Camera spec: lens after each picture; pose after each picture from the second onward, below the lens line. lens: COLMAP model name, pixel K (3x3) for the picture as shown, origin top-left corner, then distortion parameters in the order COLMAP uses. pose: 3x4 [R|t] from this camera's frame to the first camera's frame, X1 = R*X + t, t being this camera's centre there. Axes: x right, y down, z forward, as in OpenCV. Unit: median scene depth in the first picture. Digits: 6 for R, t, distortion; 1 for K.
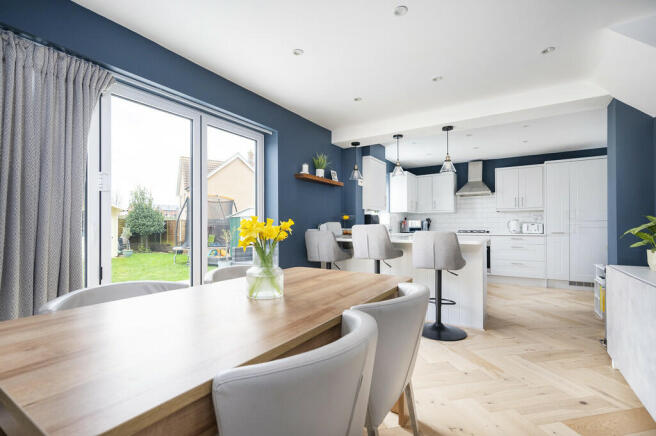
lens RADIAL K [[303.3, 0, 327.7], [0, 303.3, 225.5], [0, 0, 1]] dist [0.000164, 0.000051]
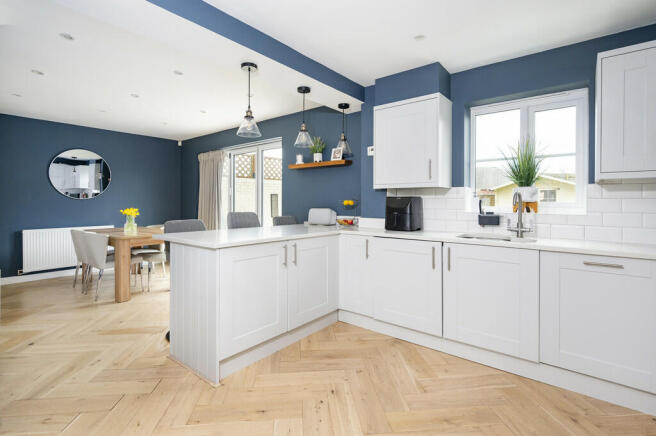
lens RADIAL K [[304.5, 0, 328.5], [0, 304.5, 203.7], [0, 0, 1]] dist [-0.000038, -0.000055]
pose [[-0.111804, 0.005307, -0.993716, 0.691039], [0.001415, 0.999986, 0.005181, -0.022105], [0.993729, -0.000826, -0.111810, 0.836896]]
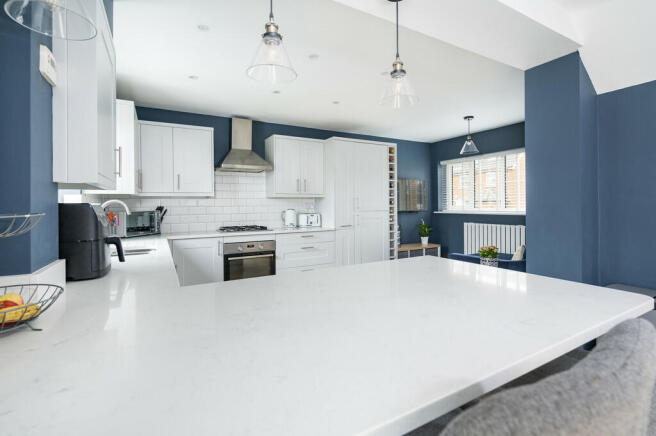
lens RADIAL K [[304.5, 0, 328.5], [0, 304.5, 203.7], [0, 0, 1]] dist [-0.000038, -0.000055]
pose [[0.476137, 0.003777, 0.879363, 0.005757], [0.003727, 0.999973, -0.006313, -0.029289], [-0.879363, 0.006283, 0.476110, 0.599669]]
